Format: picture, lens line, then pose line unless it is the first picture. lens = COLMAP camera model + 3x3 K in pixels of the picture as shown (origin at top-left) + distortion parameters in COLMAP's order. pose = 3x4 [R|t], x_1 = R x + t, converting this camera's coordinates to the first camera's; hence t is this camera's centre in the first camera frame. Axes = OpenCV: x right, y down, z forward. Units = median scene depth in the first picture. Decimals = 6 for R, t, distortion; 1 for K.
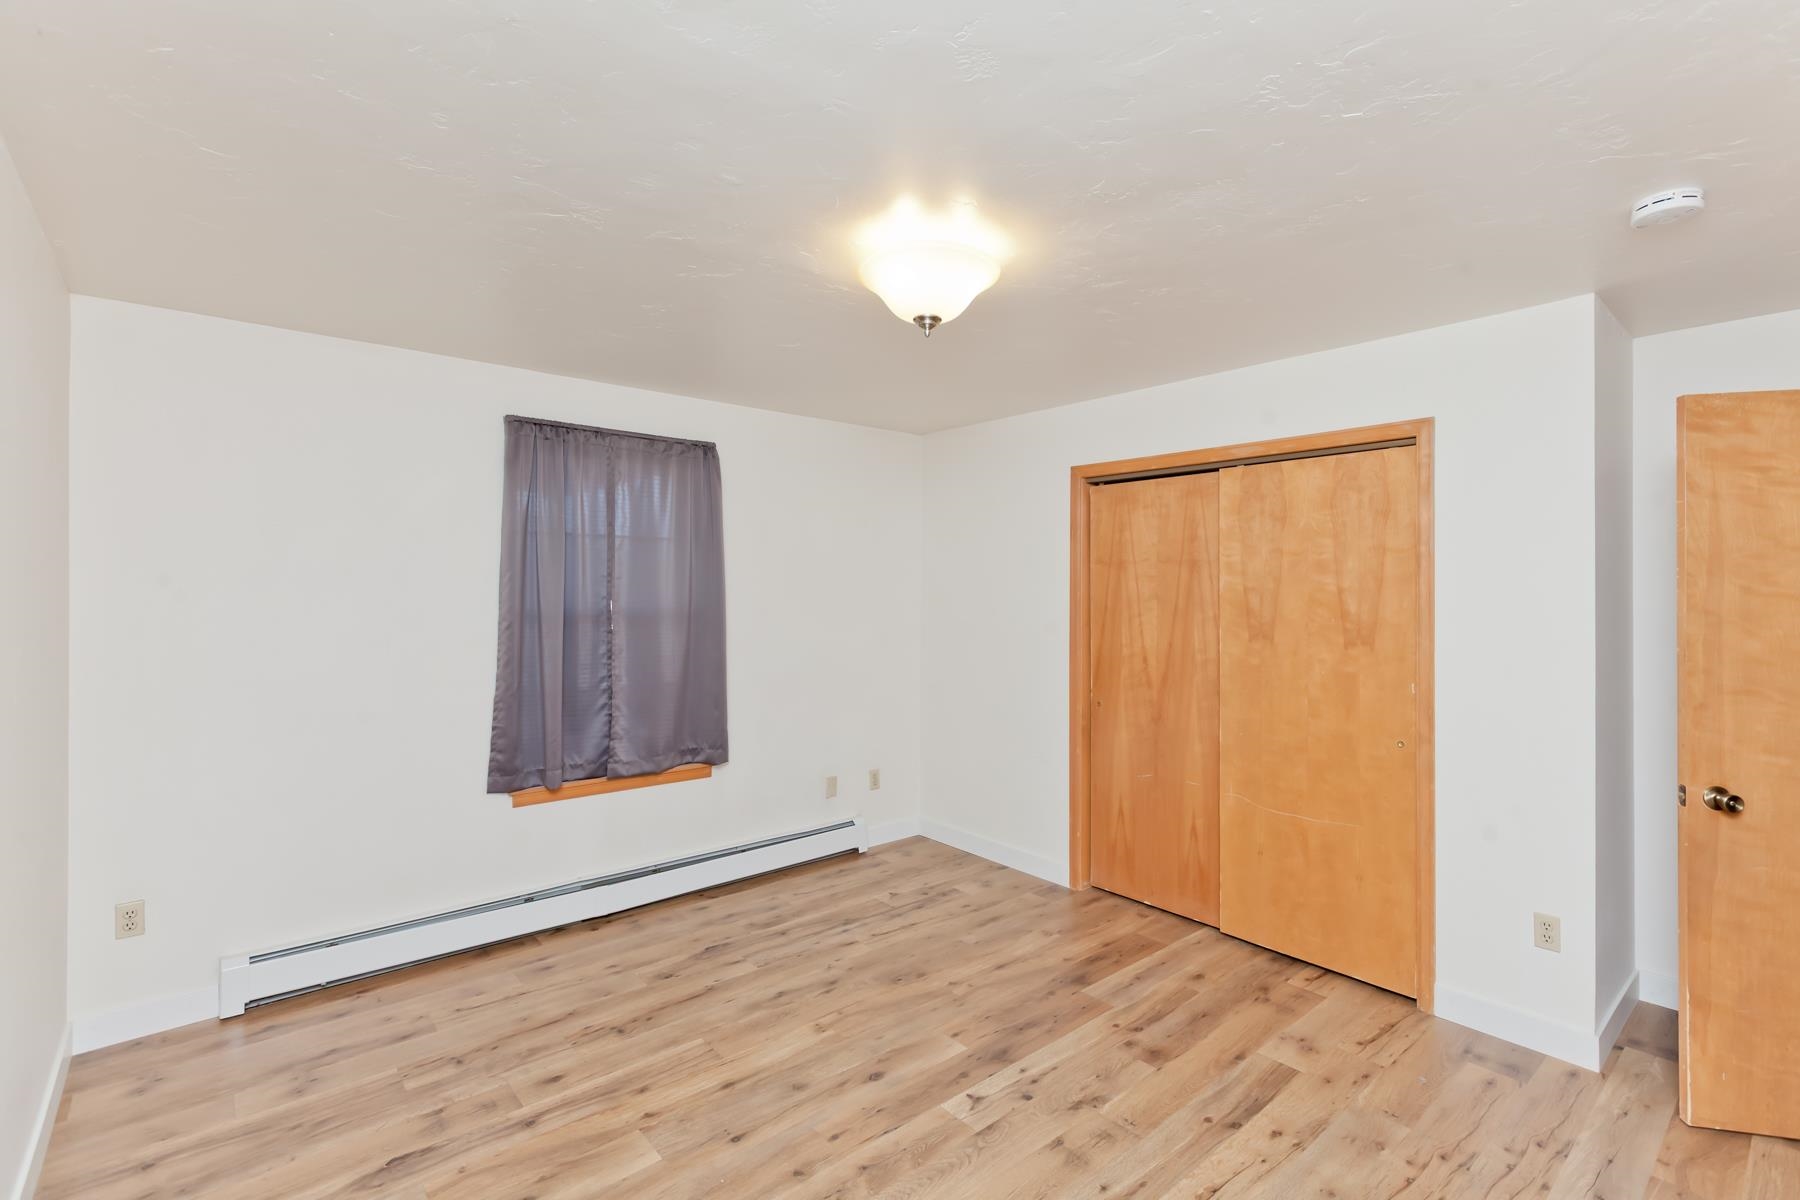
lens RADIAL K [[822.5, 0, 910.6], [0, 822.5, 592.7], [0, 0, 1]] dist [0.003933, -0.000809]
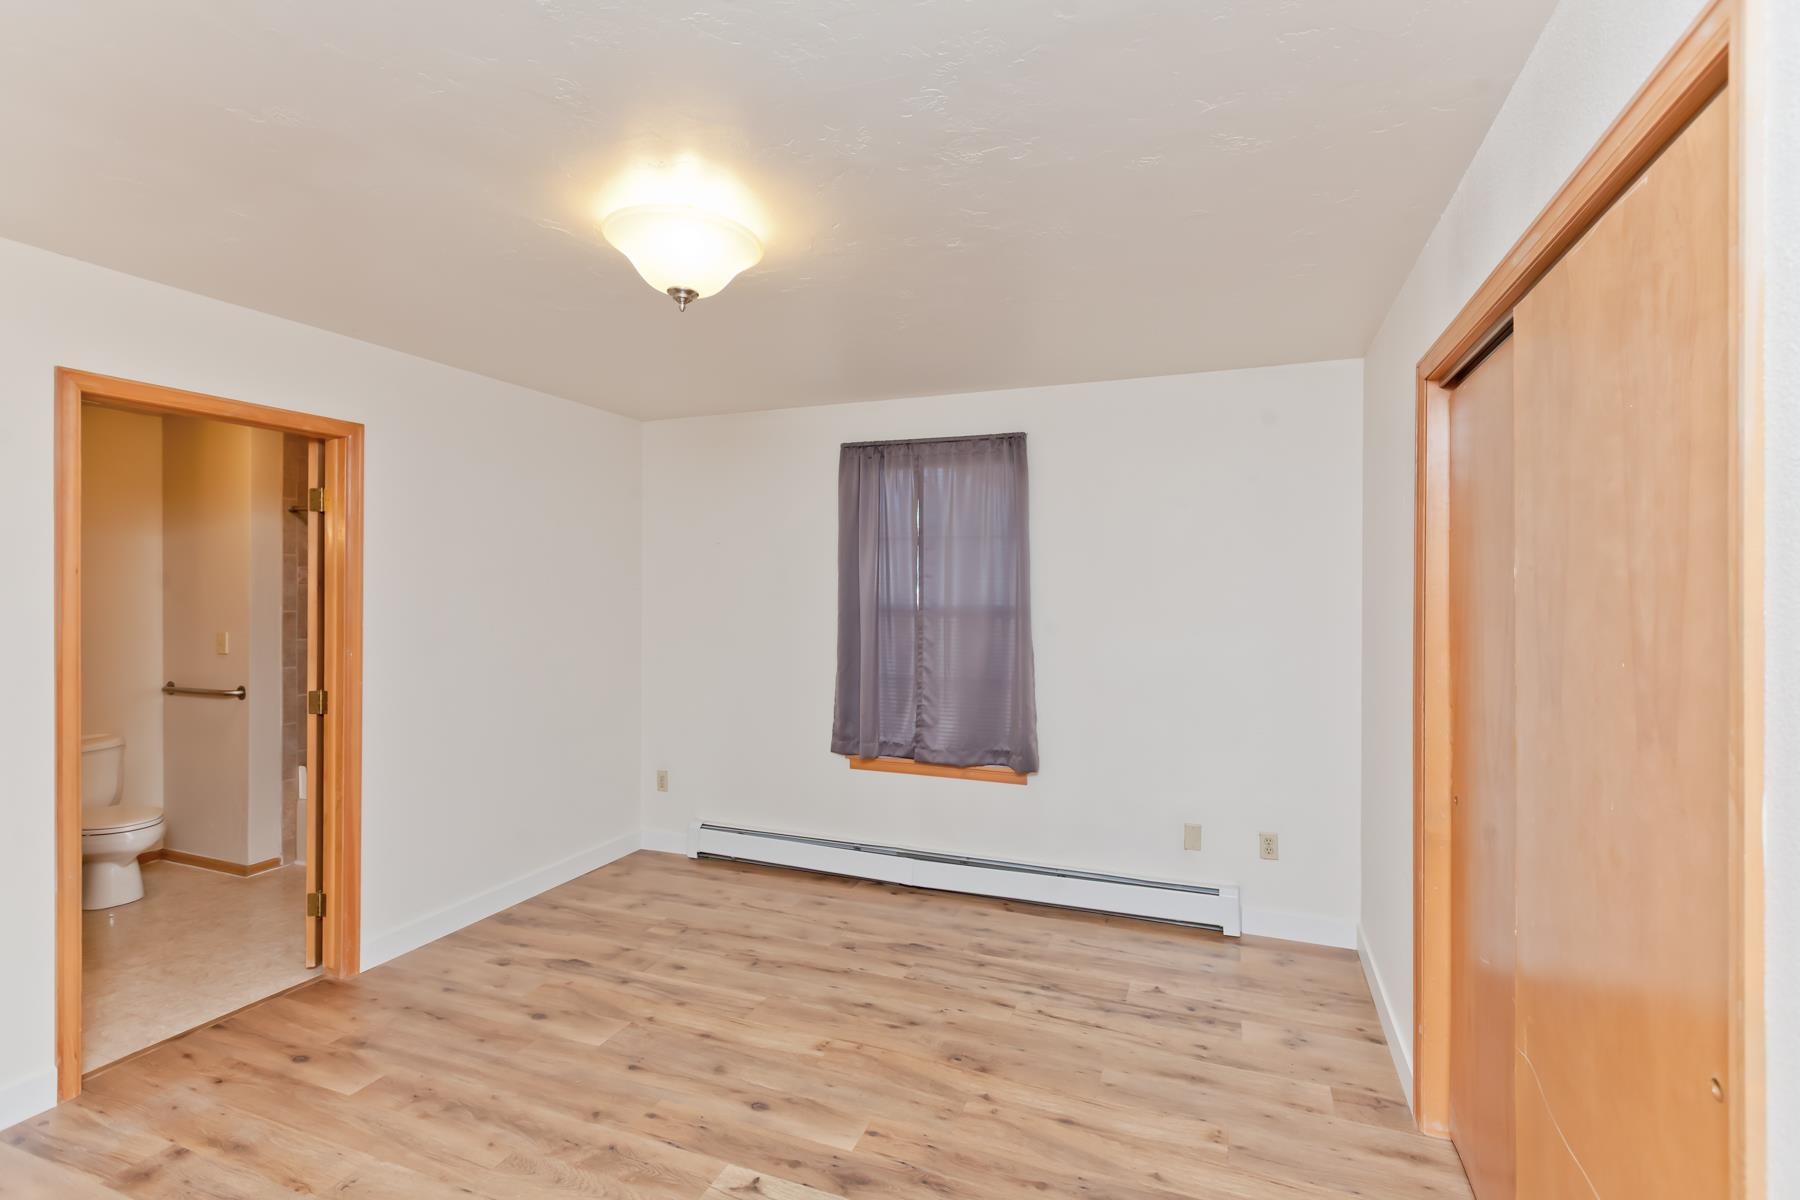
lens RADIAL K [[822.5, 0, 910.6], [0, 822.5, 592.7], [0, 0, 1]] dist [0.003933, -0.000809]
pose [[0.466848, 0.003505, -0.884331, 0.634885], [-0.003542, 0.999992, 0.002093, 0.001414], [0.884330, 0.002155, 0.466857, 0.525367]]
